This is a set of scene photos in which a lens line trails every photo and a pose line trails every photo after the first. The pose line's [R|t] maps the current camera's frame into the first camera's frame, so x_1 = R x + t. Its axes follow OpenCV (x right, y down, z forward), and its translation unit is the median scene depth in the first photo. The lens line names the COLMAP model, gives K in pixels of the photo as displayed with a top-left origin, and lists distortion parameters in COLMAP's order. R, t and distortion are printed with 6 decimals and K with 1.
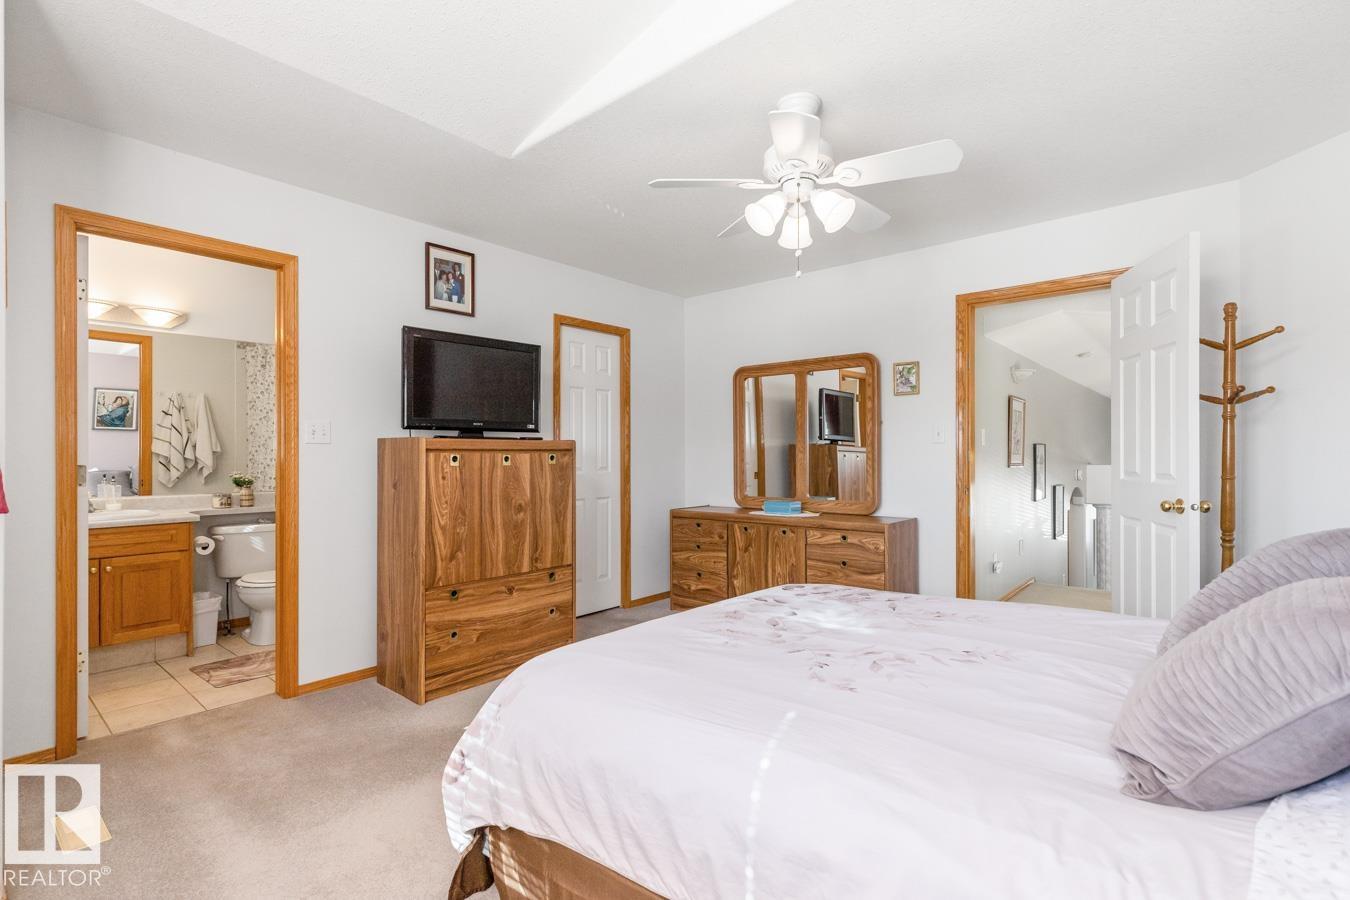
lens RADIAL K [[634.6, 0, 681.9], [0, 634.6, 457.1], [0, 0, 1]] dist [0.001781, 0.000300]
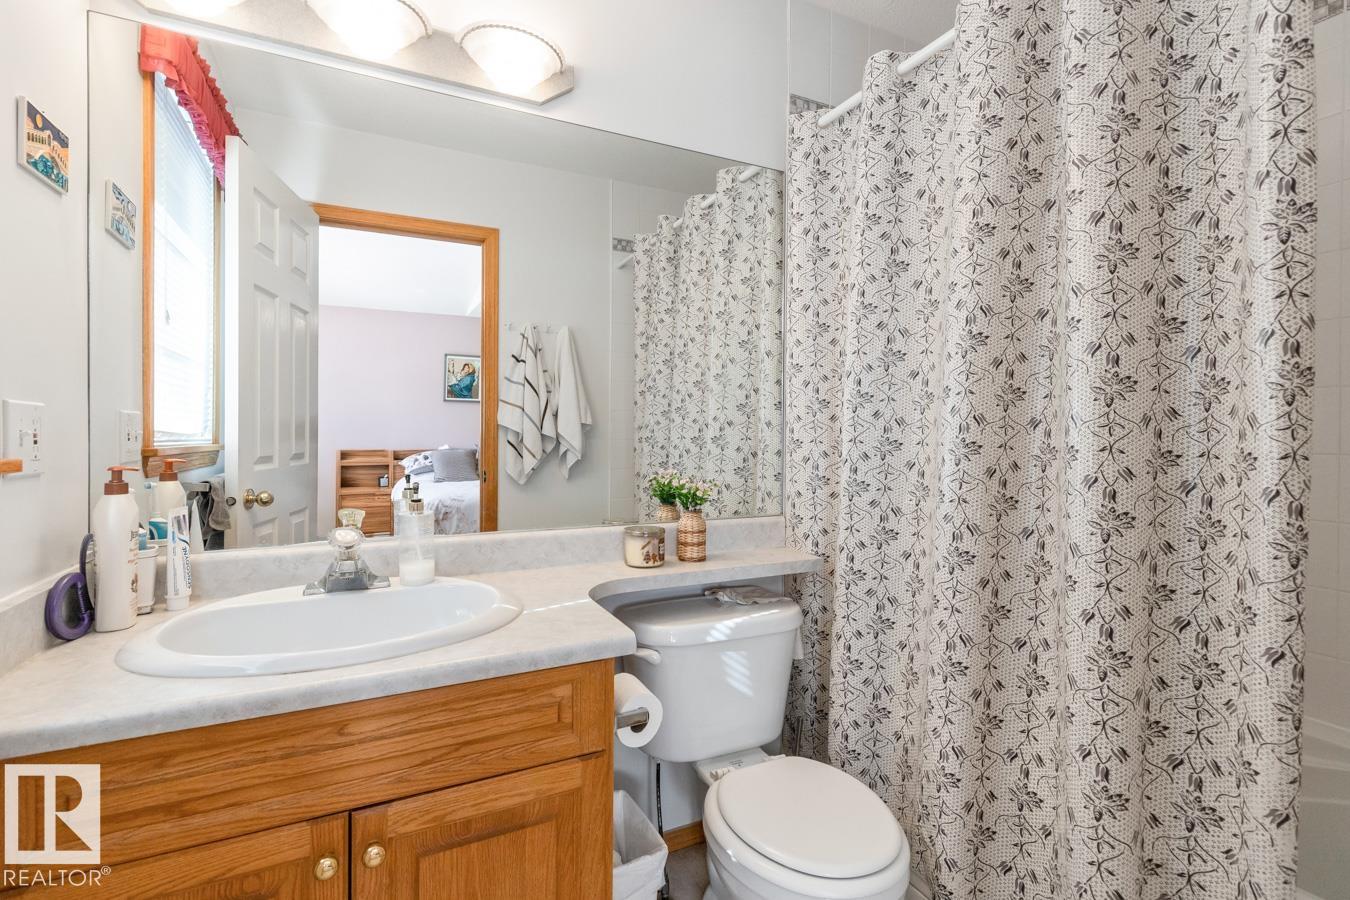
lens RADIAL K [[619.0, 0, 675.5], [0, 619.0, 438.7], [0, 0, 1]] dist [-0.000164, -0.000028]
pose [[0.917176, 0.009839, -0.398361, -0.473356], [-0.008323, 0.999950, 0.005533, 0.000832], [0.398395, -0.001759, 0.917212, 0.561967]]
